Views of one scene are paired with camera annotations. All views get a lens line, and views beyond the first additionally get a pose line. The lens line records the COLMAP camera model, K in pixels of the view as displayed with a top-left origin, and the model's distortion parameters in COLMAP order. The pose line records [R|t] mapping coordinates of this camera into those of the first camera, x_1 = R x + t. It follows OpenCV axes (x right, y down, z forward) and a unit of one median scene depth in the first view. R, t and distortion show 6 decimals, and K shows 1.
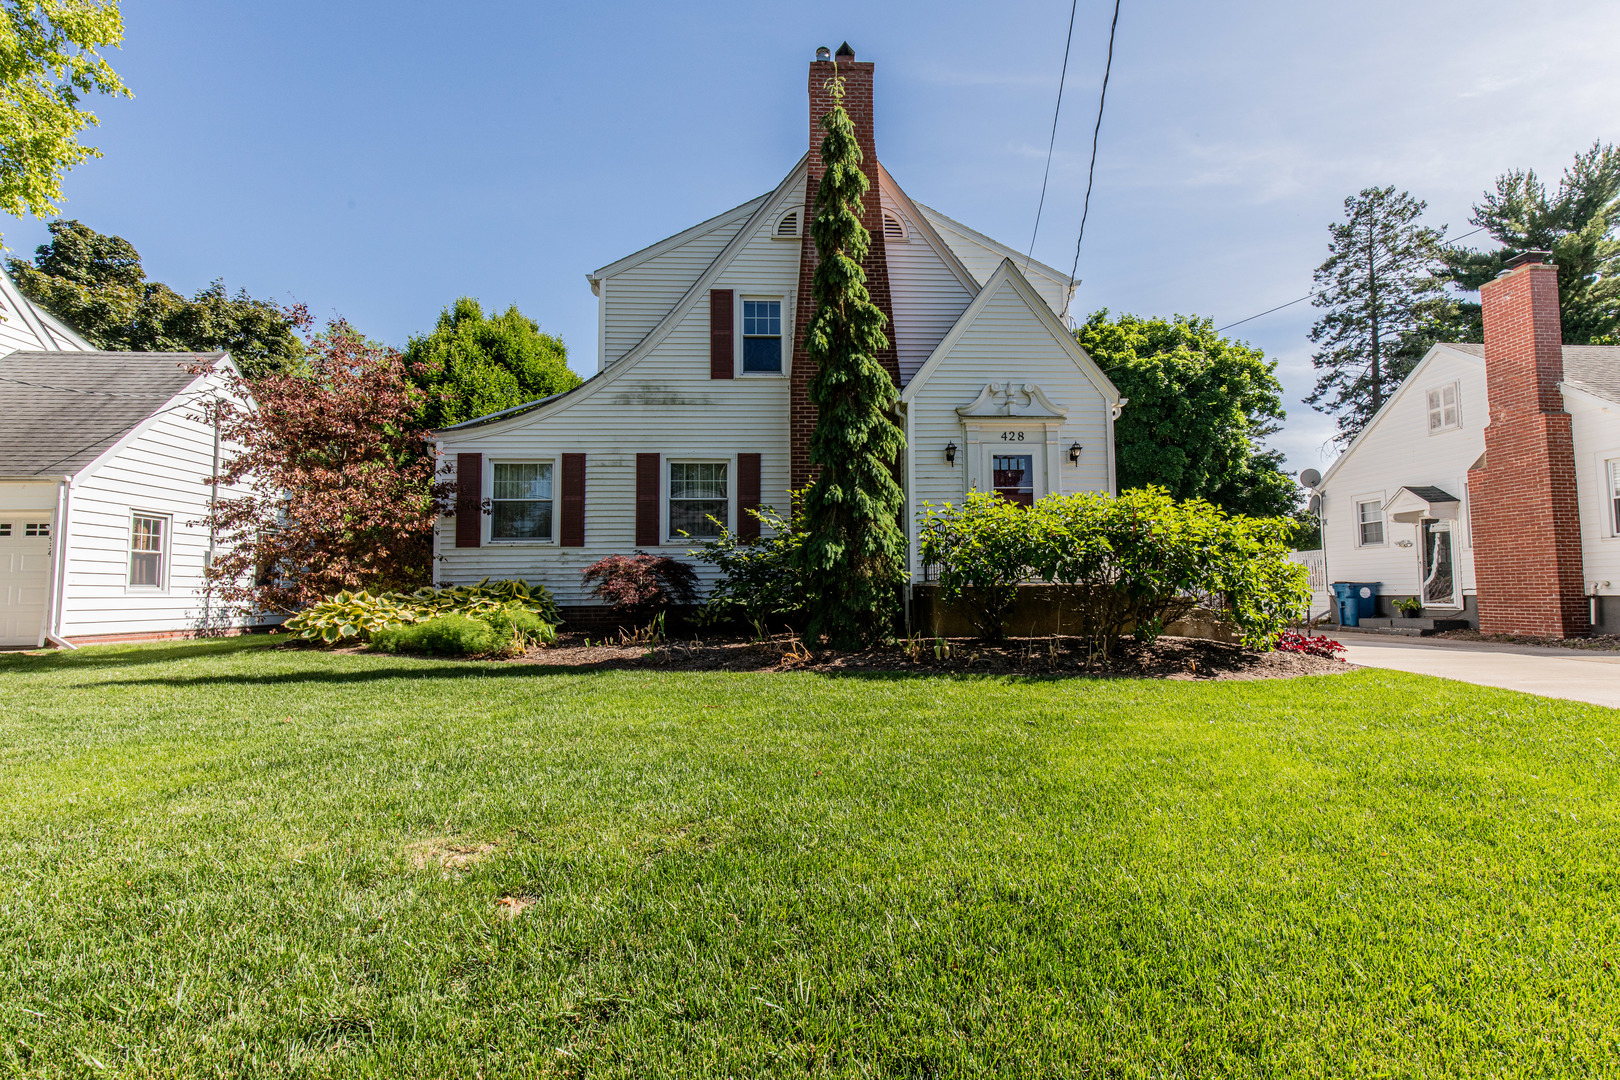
lens RADIAL K [[721.4, 0, 820.9], [0, 721.4, 542.5], [0, 0, 1]] dist [0.002429, 0.000162]
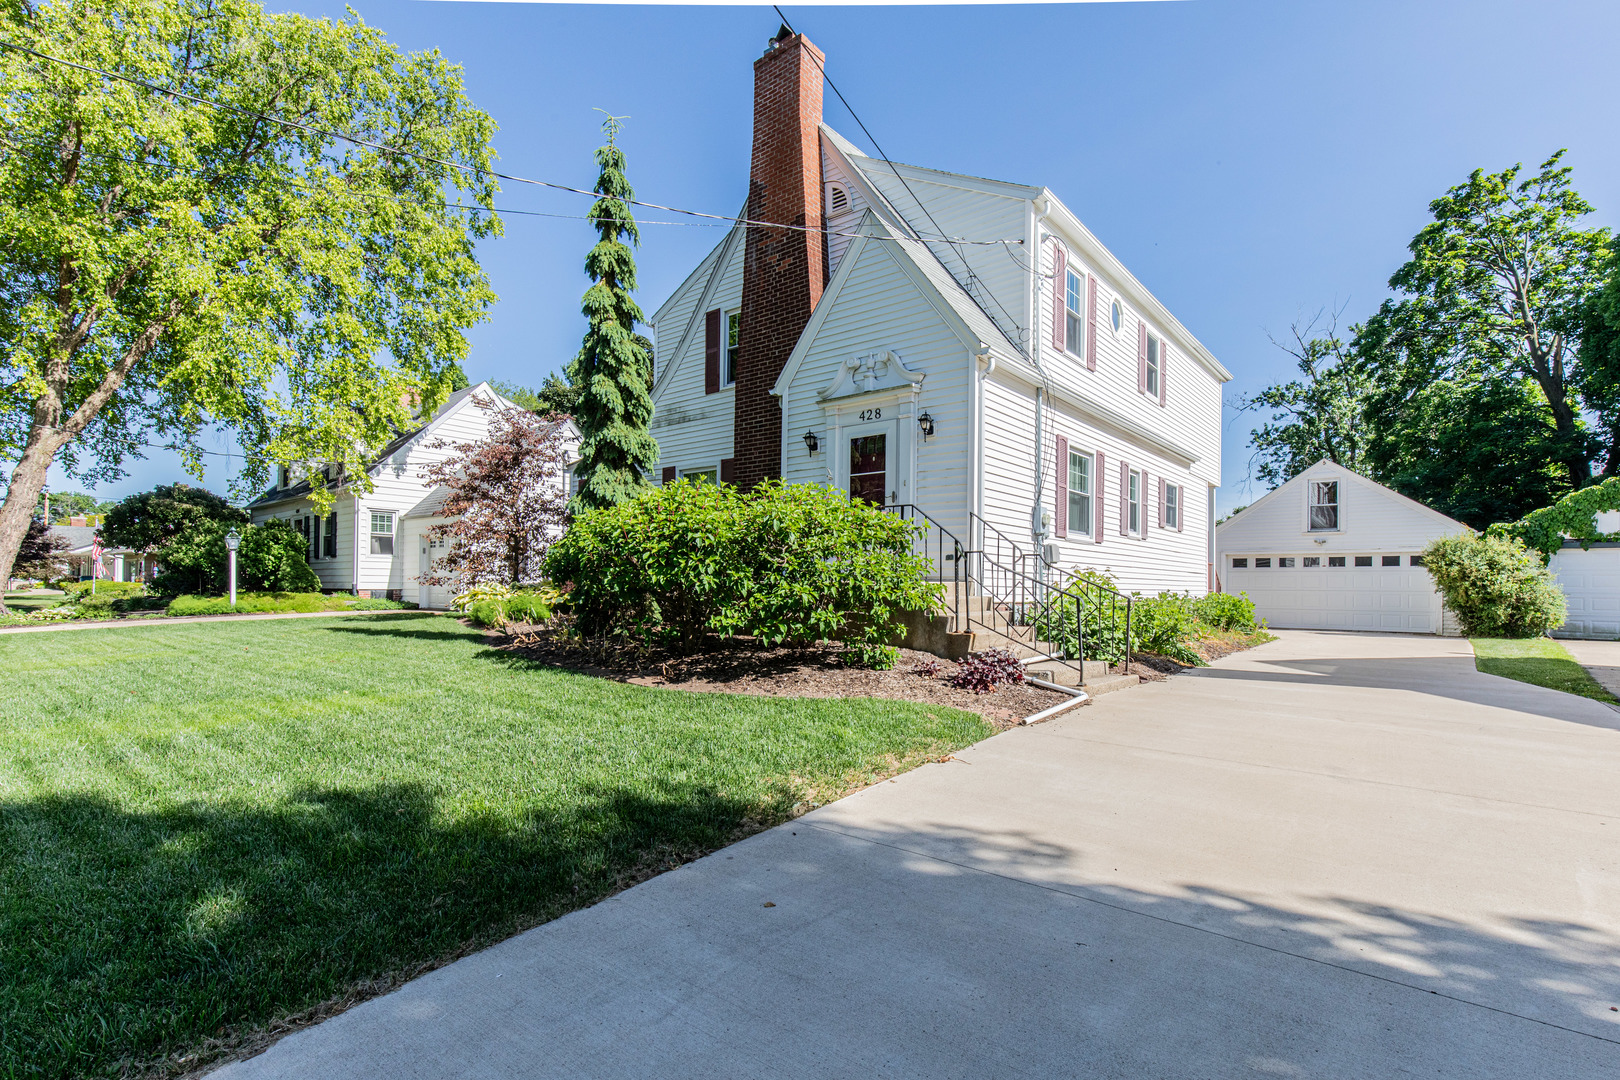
lens RADIAL K [[721.4, 0, 820.9], [0, 721.4, 542.5], [0, 0, 1]] dist [0.002429, 0.000162]
pose [[0.737706, -0.017359, -0.674899, 0.812737], [0.041031, 0.998974, 0.019154, -0.012444], [0.673874, -0.041822, 0.737661, 0.313881]]
